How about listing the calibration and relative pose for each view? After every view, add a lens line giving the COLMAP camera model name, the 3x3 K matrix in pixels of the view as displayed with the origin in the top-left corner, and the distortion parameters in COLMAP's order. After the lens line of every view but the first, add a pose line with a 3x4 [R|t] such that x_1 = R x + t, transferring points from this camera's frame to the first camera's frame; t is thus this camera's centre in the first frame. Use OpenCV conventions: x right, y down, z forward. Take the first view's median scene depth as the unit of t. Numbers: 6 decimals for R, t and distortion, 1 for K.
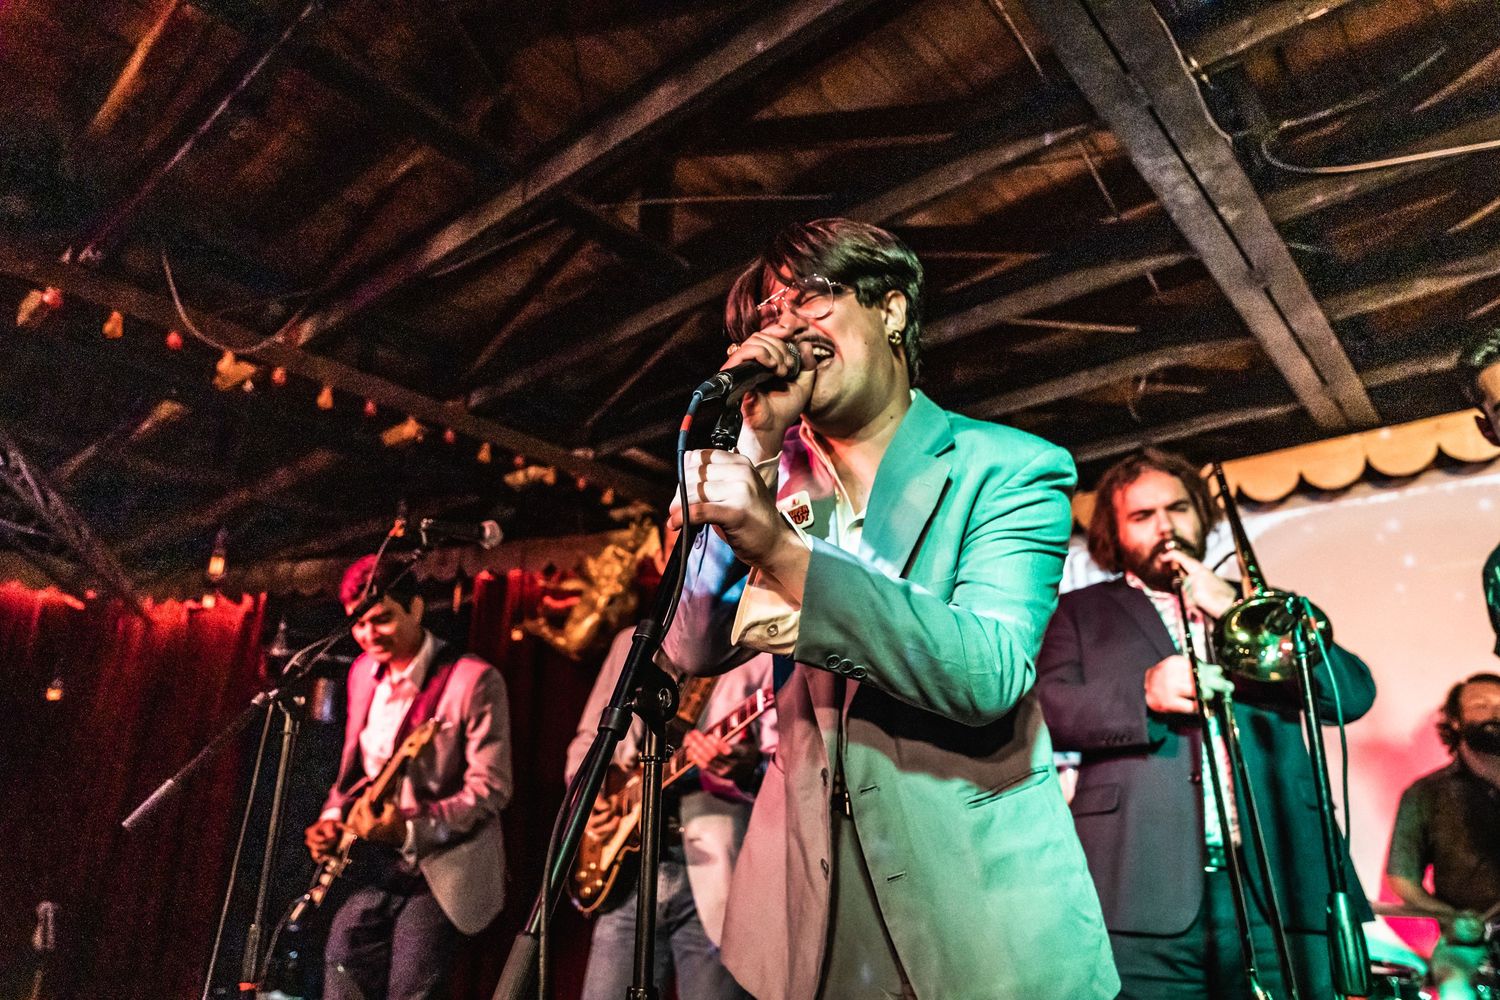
lens RADIAL K [[993.6, 0, 749.5], [0, 993.6, 507.5], [0, 0, 1]] dist [0.011124, -0.005282]
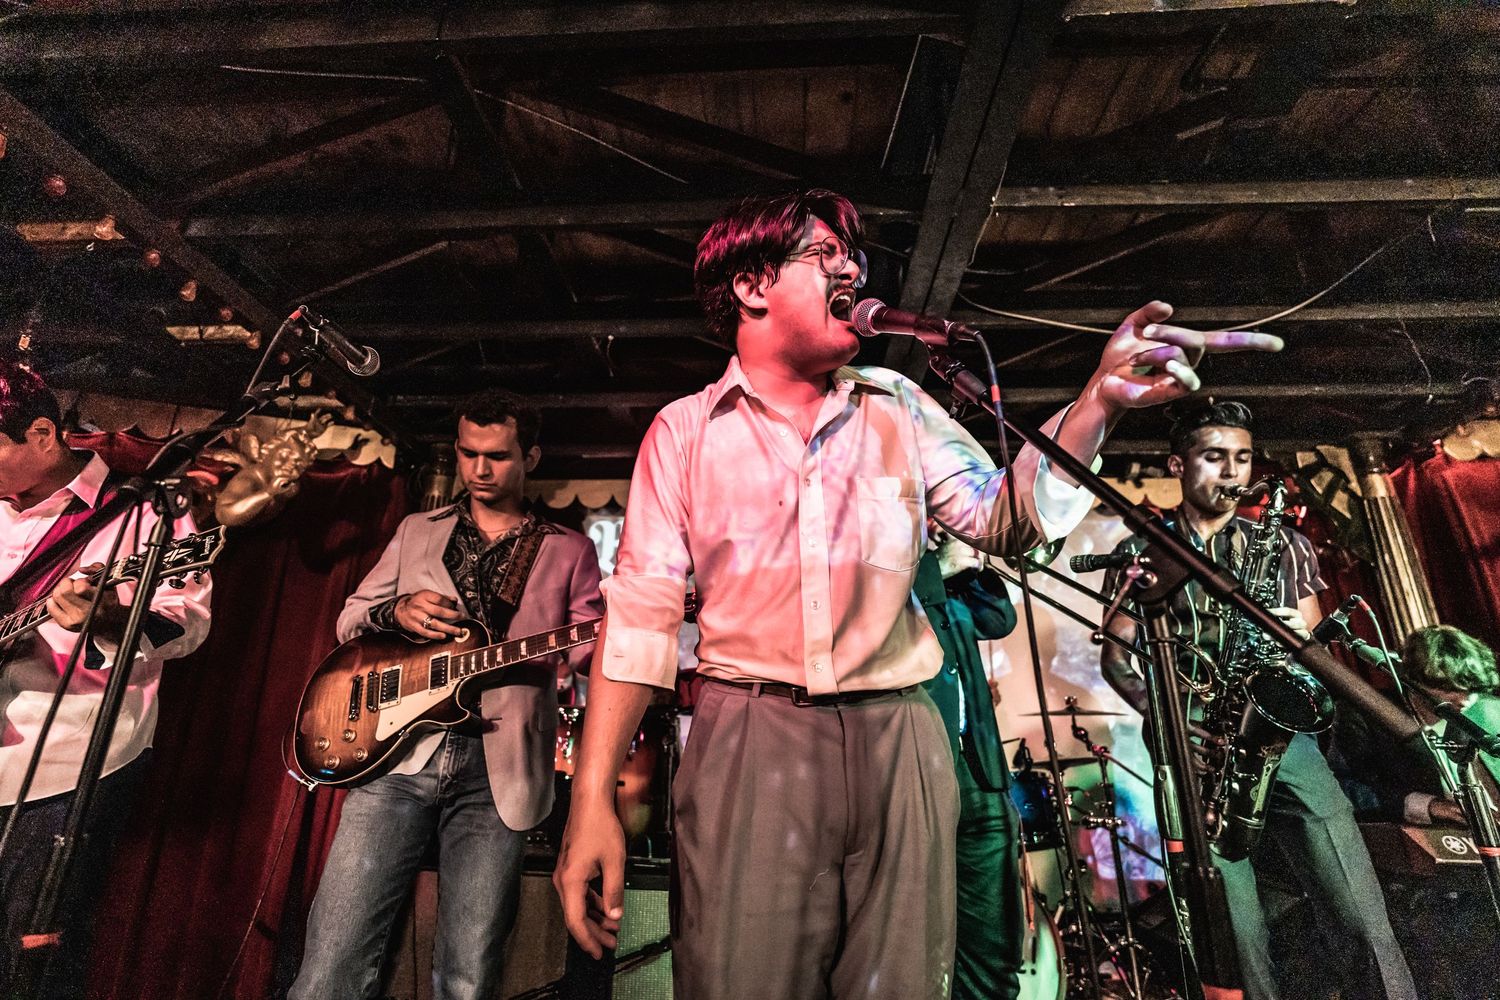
lens RADIAL K [[721.1, 0, 749.6], [0, 721.1, 505.2], [0, 0, 1]] dist [0.000876, 0.002470]
pose [[0.802594, 0.195499, 0.563581, -0.172747], [-0.206466, 0.977417, -0.045025, 0.053819], [-0.559656, -0.080224, 0.824833, 0.146911]]
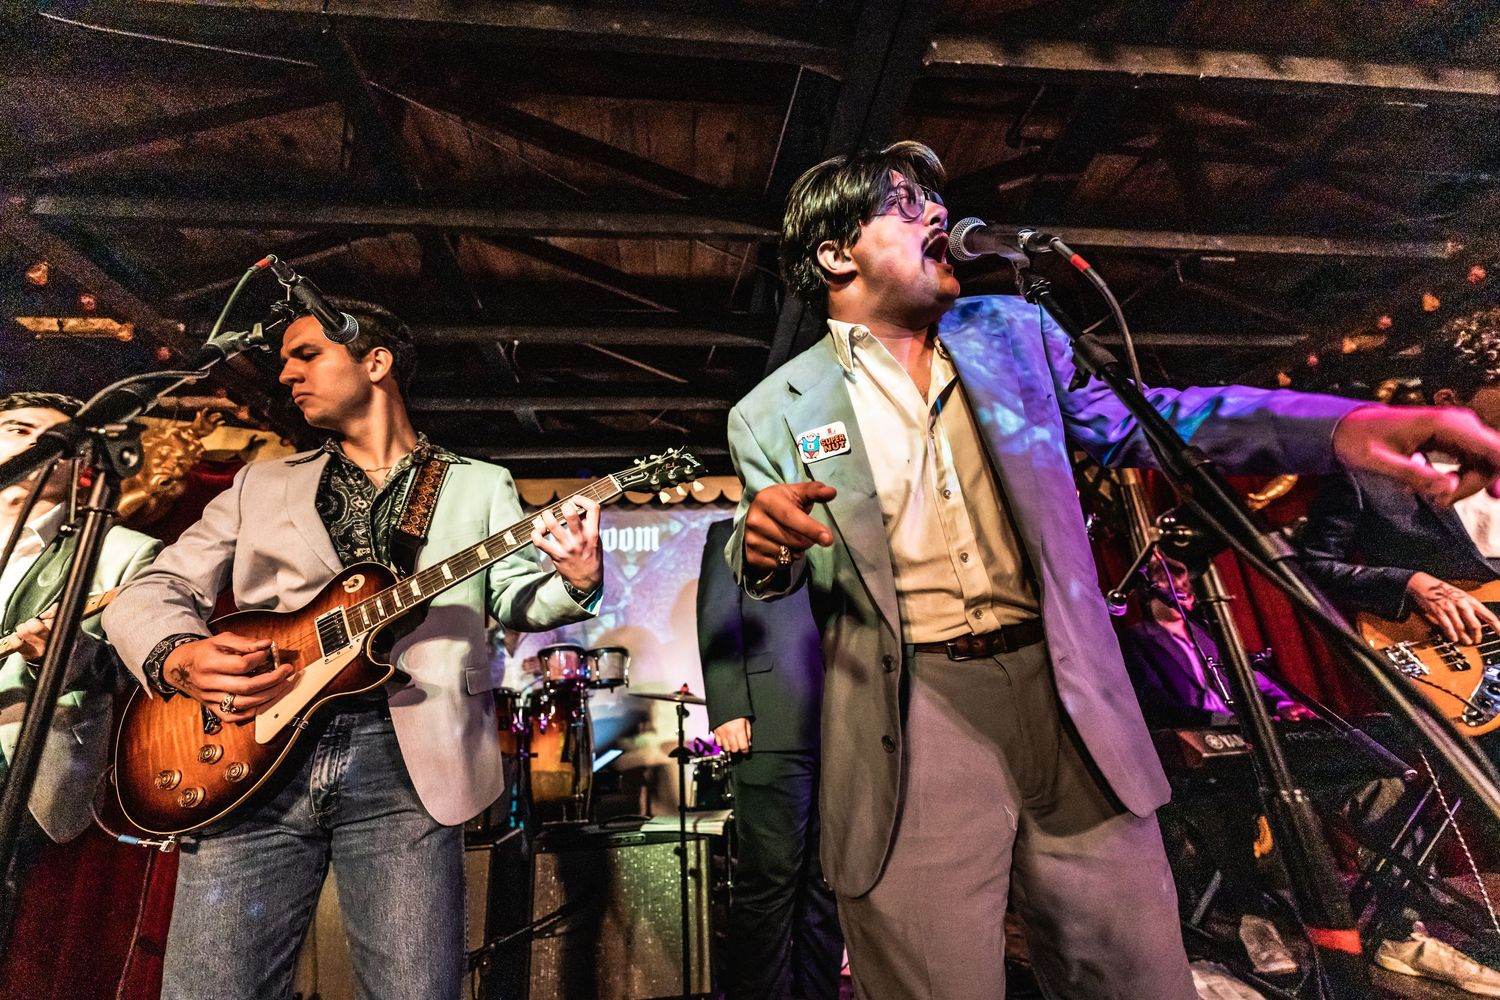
lens RADIAL K [[598.1, 0, 753.1], [0, 598.1, 505.5], [0, 0, 1]] dist [0.003115, -0.000431]
pose [[0.688661, 0.182585, 0.701719, -0.155296], [-0.175290, 0.980993, -0.083222, 0.066819], [-0.703576, -0.065692, 0.707577, 0.185723]]
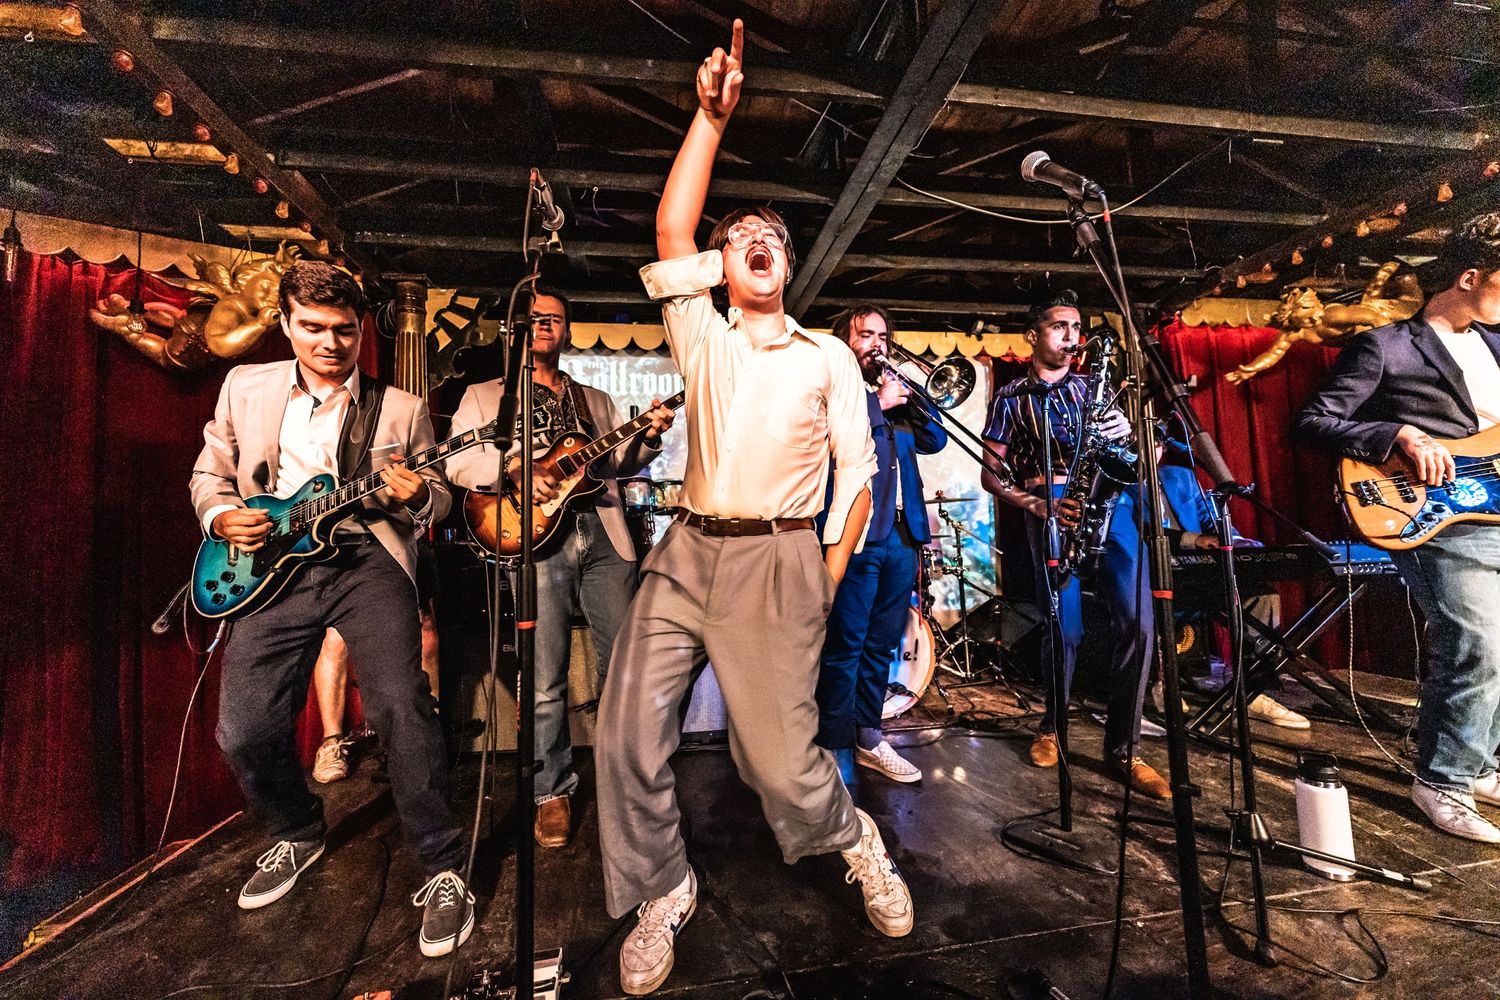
lens RADIAL K [[598.1, 0, 754.2], [0, 598.1, 506.3], [0, 0, 1]] dist [0.003115, -0.000431]
pose [[0.659362, 0.022611, 0.751486, -0.284005], [-0.211603, 0.964723, 0.156636, 0.084893], [-0.721434, -0.262296, 0.640886, 0.181664]]
